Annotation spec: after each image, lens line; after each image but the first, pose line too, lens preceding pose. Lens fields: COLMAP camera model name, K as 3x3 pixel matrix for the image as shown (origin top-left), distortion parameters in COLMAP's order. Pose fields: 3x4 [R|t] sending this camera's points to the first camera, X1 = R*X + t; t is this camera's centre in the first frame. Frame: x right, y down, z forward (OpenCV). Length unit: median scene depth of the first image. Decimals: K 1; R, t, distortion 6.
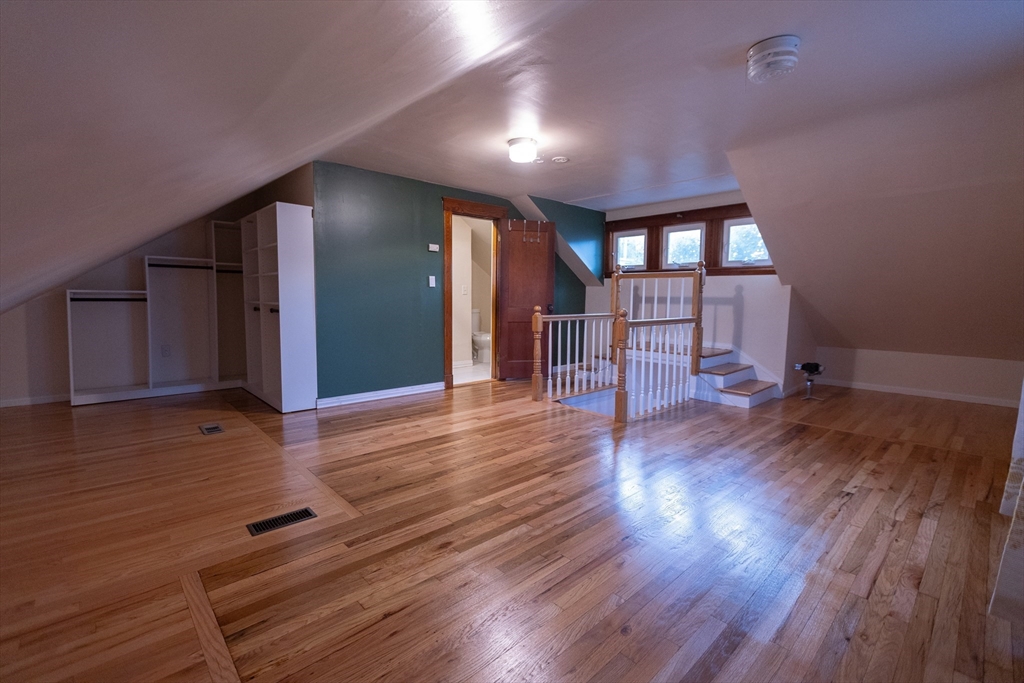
lens RADIAL K [[454.6, 0, 505.6], [0, 454.6, 333.2], [0, 0, 1]] dist [-0.000366, -0.000734]
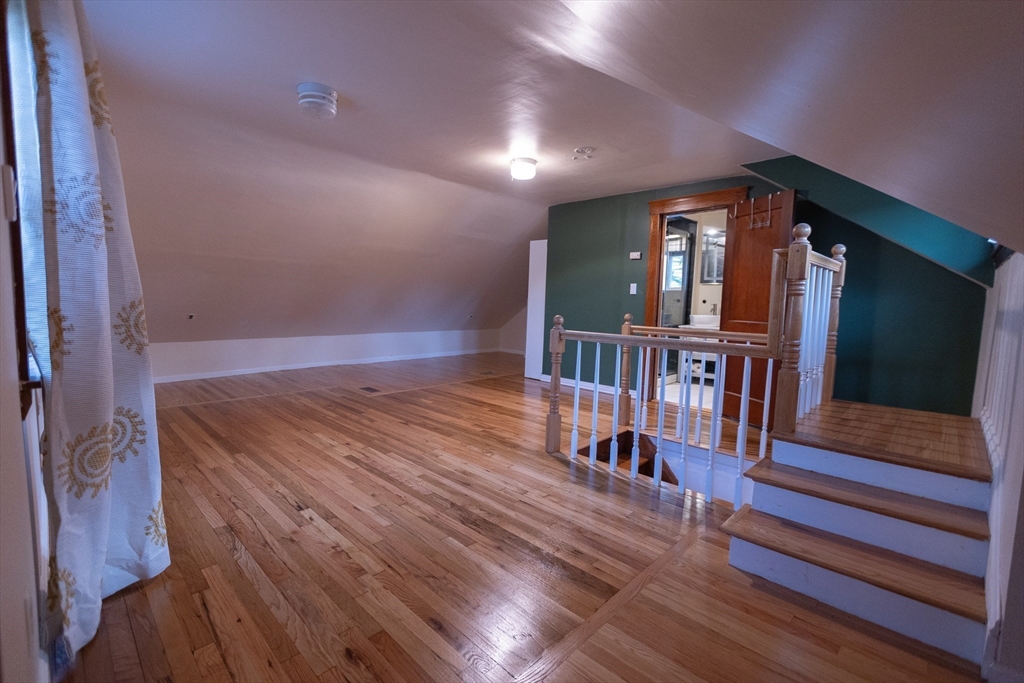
lens RADIAL K [[454.6, 0, 506.0], [0, 454.6, 343.0], [0, 0, 1]] dist [-0.000366, -0.000734]
pose [[0.055251, 0.088541, -0.994539, 1.290433], [-0.108154, 0.990731, 0.082194, -0.073394], [0.992598, 0.103022, 0.064315, 1.027491]]
